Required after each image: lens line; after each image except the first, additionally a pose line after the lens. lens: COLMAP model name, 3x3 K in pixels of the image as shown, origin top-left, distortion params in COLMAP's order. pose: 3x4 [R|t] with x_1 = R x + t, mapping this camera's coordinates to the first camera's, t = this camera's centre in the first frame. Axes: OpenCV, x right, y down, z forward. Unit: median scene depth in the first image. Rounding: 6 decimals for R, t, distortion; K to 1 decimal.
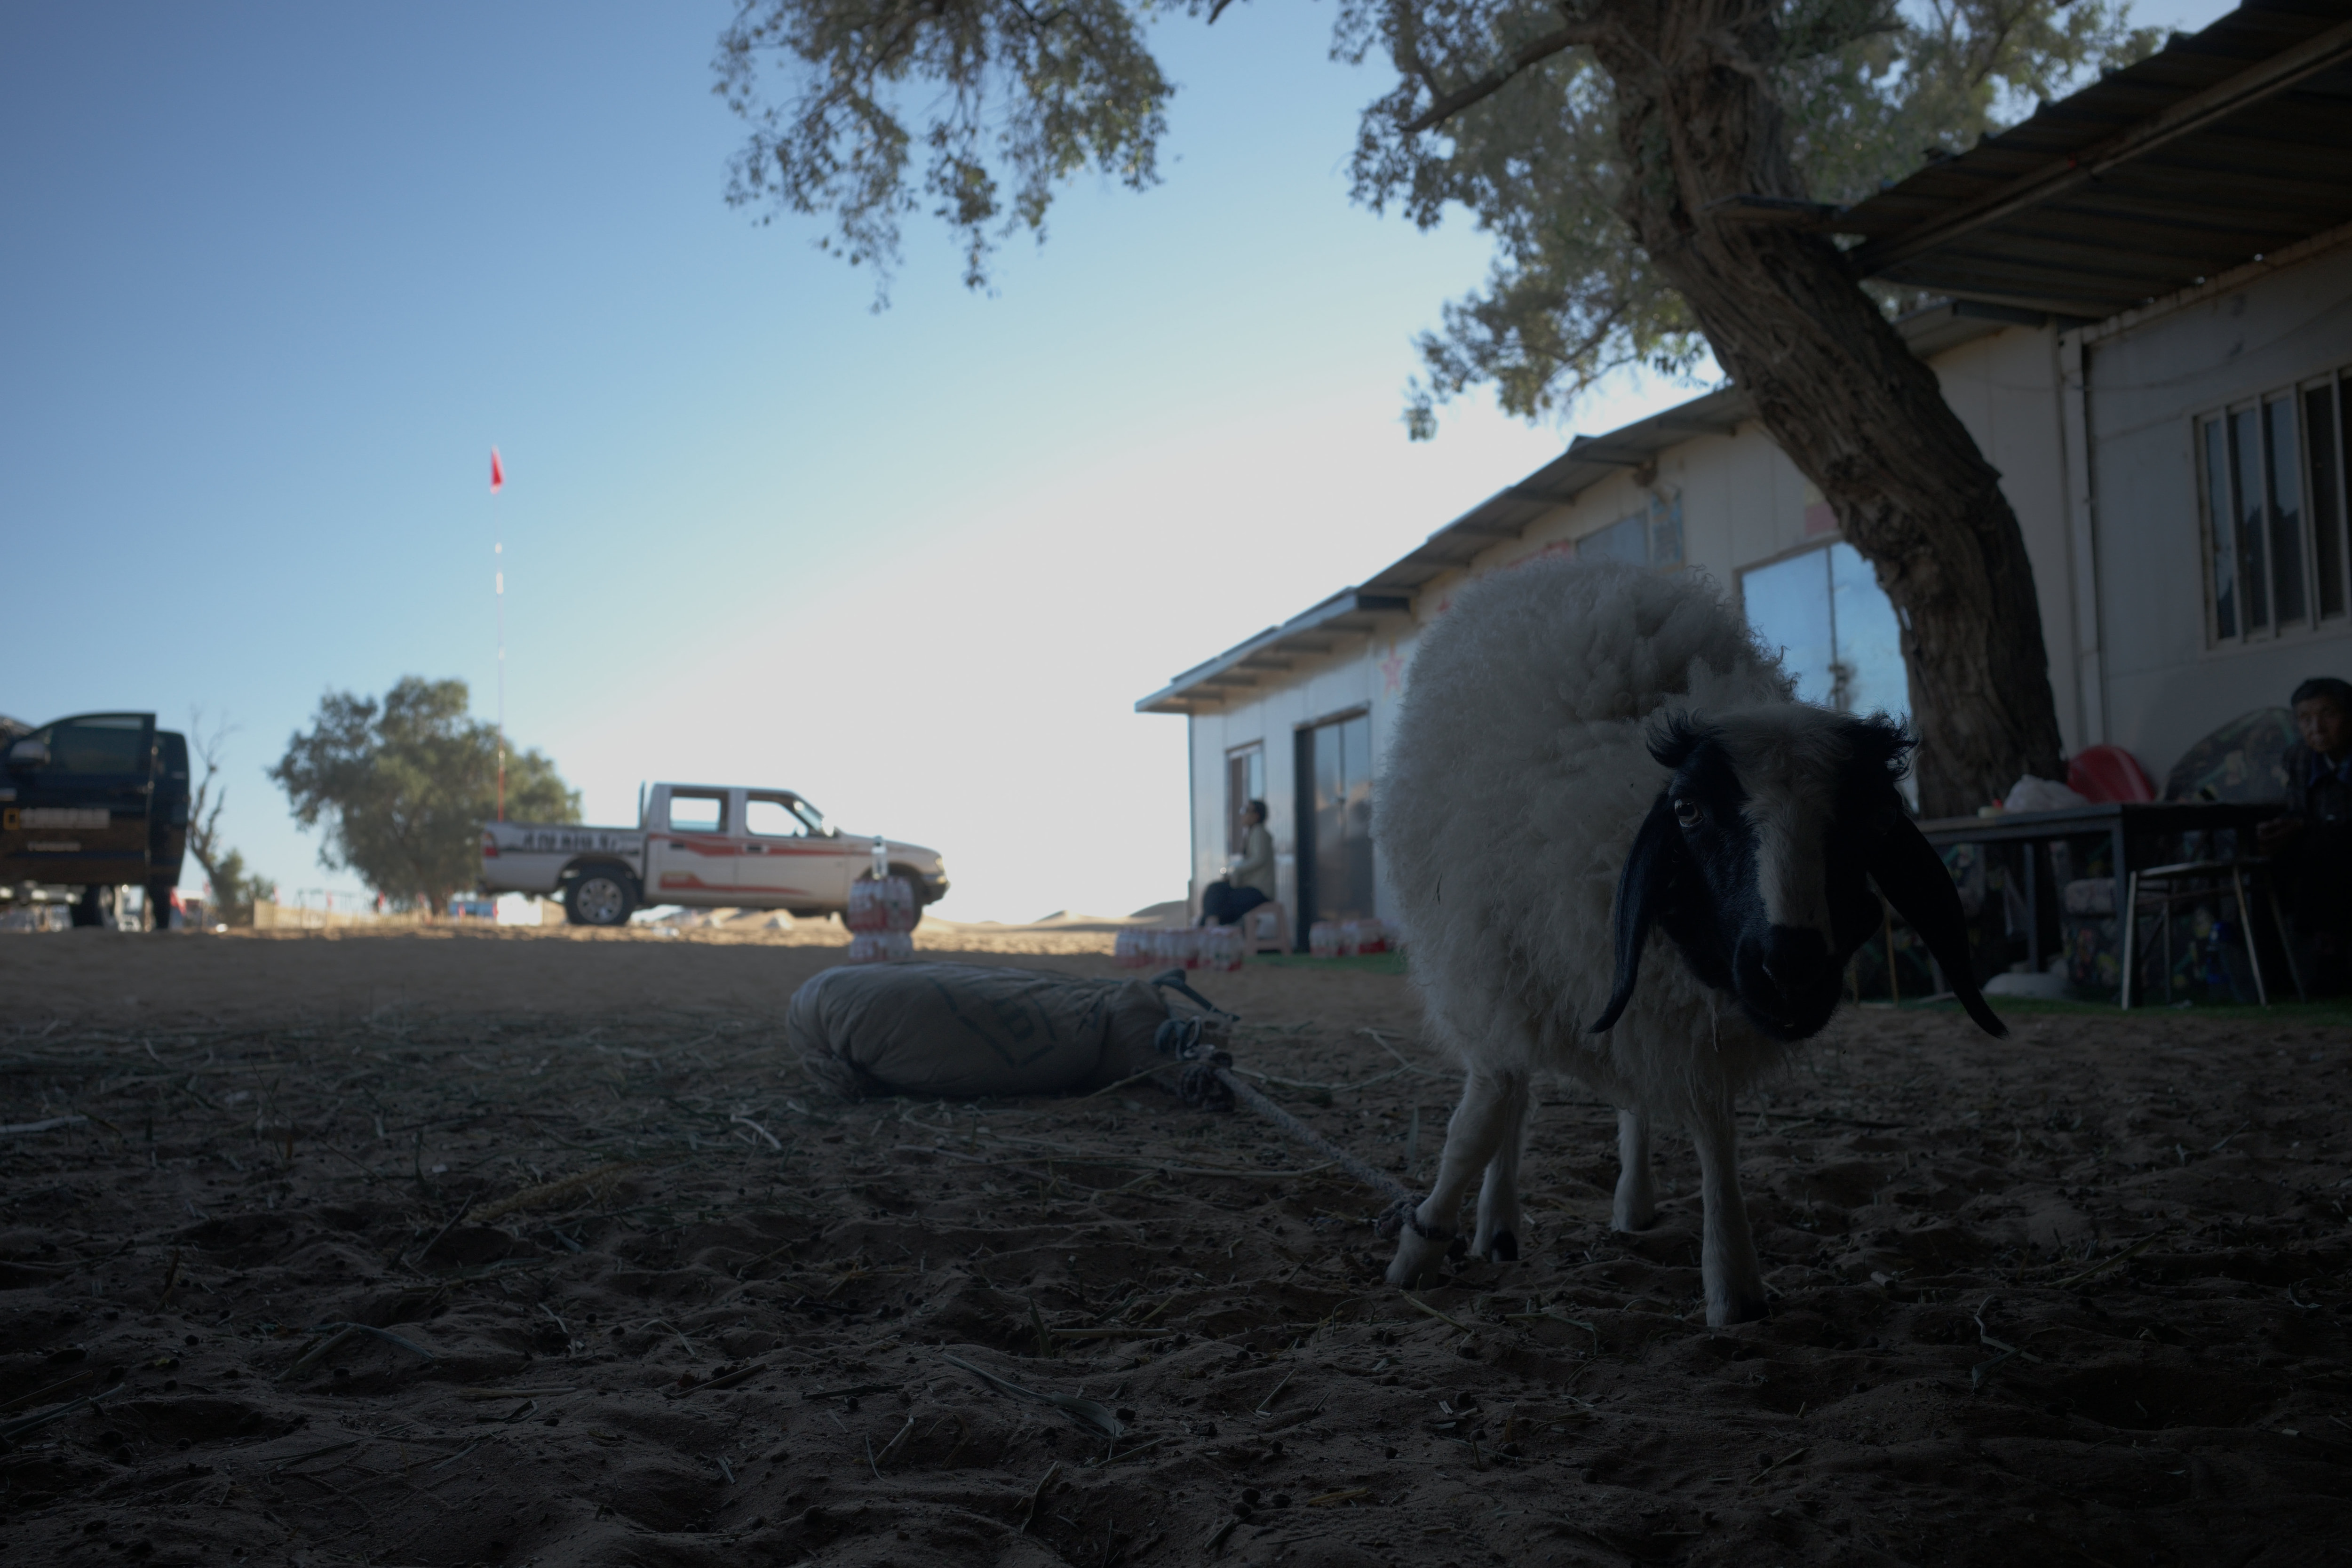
lens RADIAL K [[1865.0, 0, 1166.8], [0, 1865.0, 793.2], [0, 0, 1]] dist [-0.048044, 0.040740]
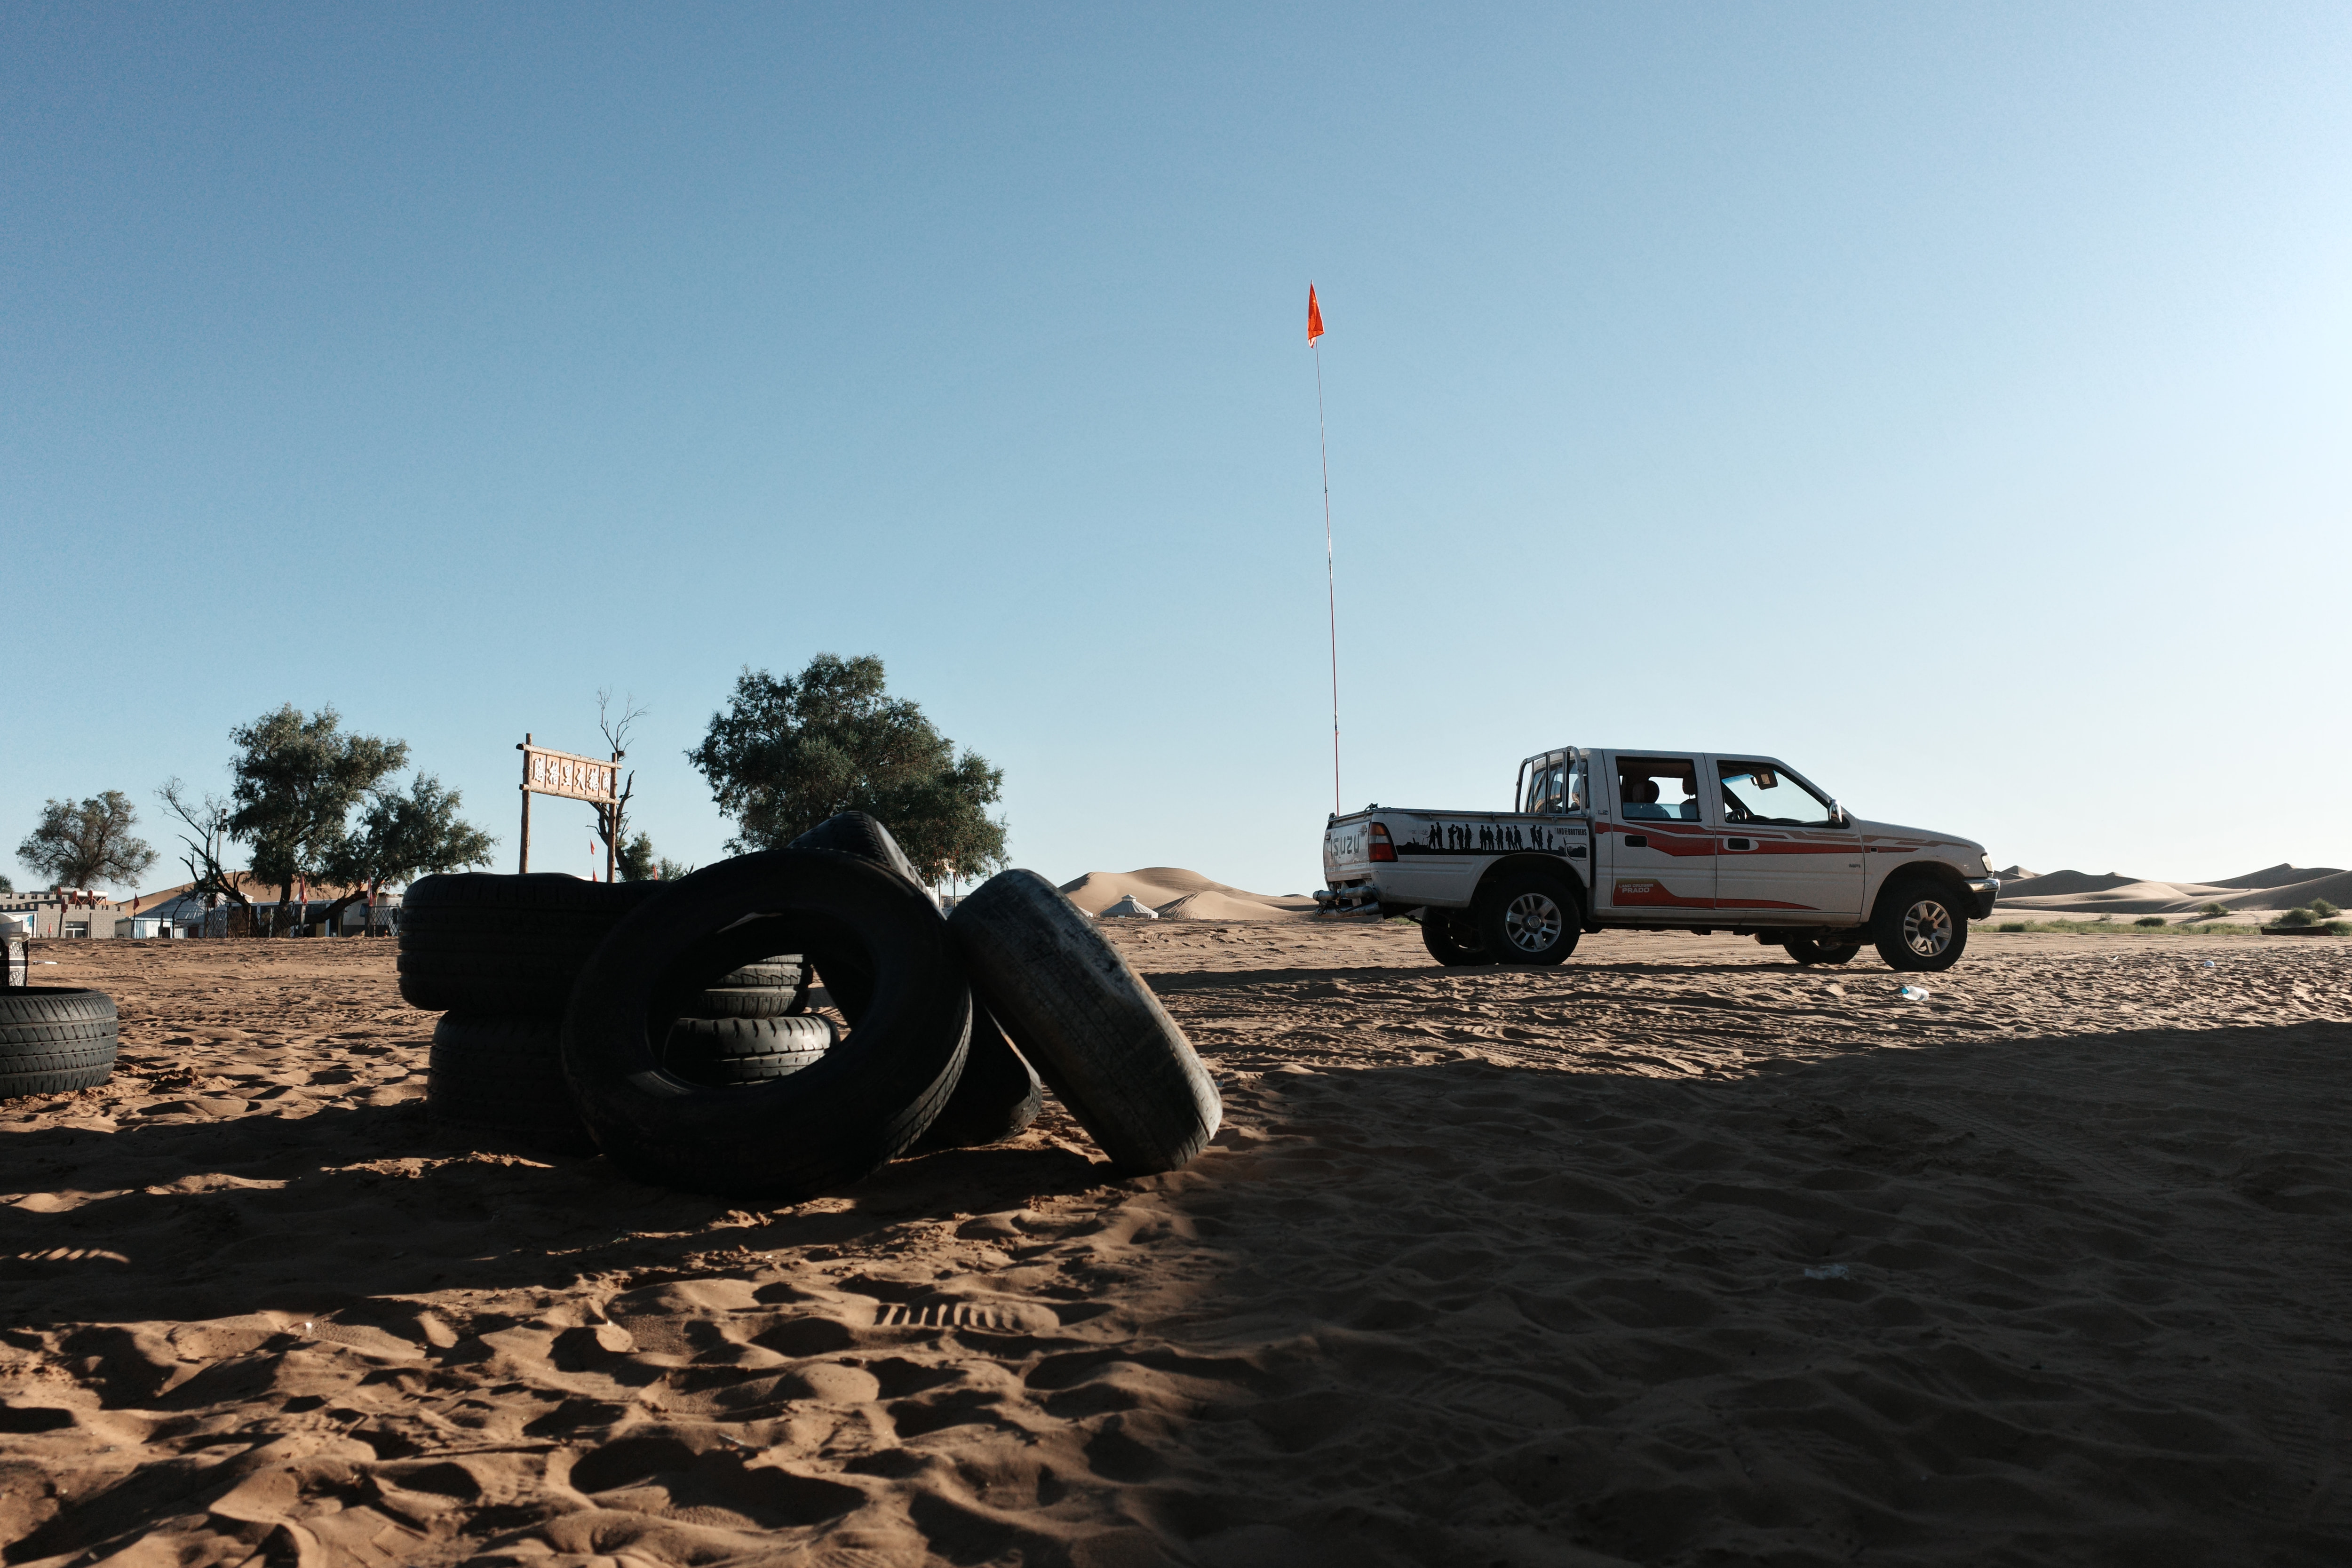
lens RADIAL K [[1865.0, 0, 1166.8], [0, 1865.0, 793.2], [0, 0, 1]] dist [-0.048044, 0.040740]
pose [[0.986200, -0.013725, -0.164986, -2.601408], [0.016004, 0.999794, 0.012495, -0.003446], [0.164781, -0.014963, 0.986217, 2.437832]]
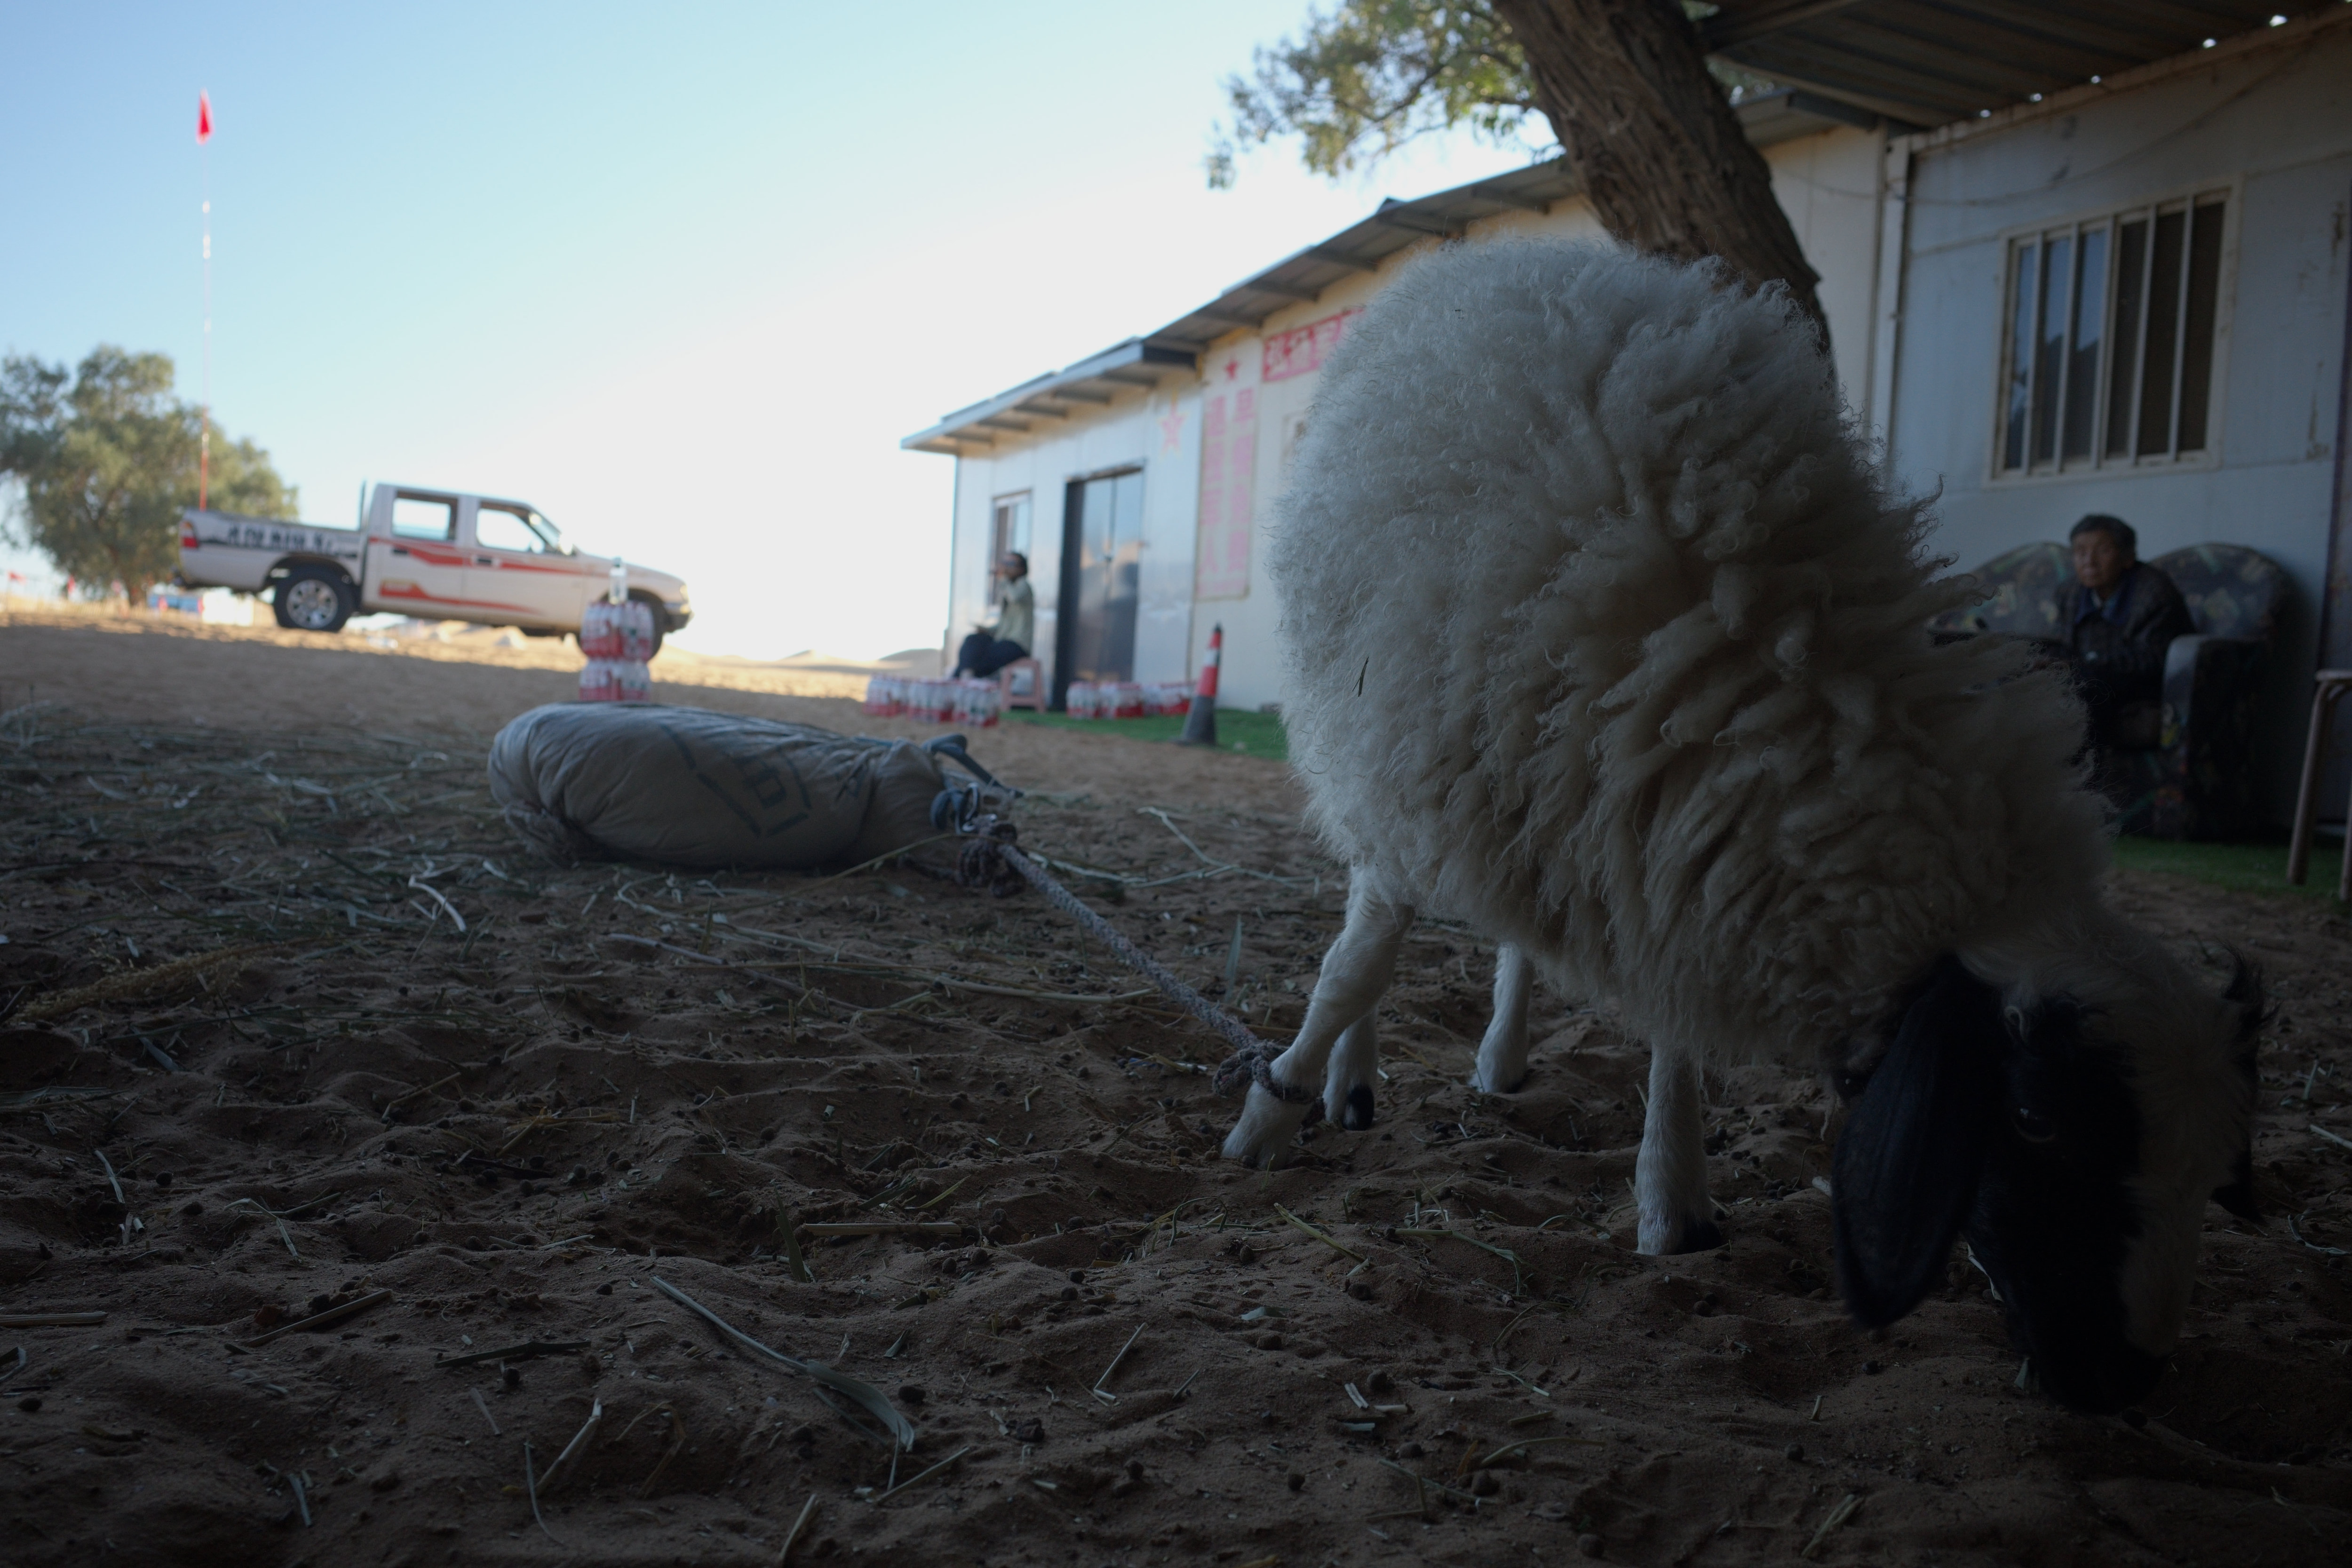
lens RADIAL K [[1865.0, 0, 1166.8], [0, 1865.0, 793.2], [0, 0, 1]] dist [-0.048044, 0.040740]
pose [[0.988381, 0.063777, 0.137971, -0.014910], [-0.081236, 0.988844, 0.124857, 0.004979], [-0.128468, -0.134614, 0.982535, 0.126999]]
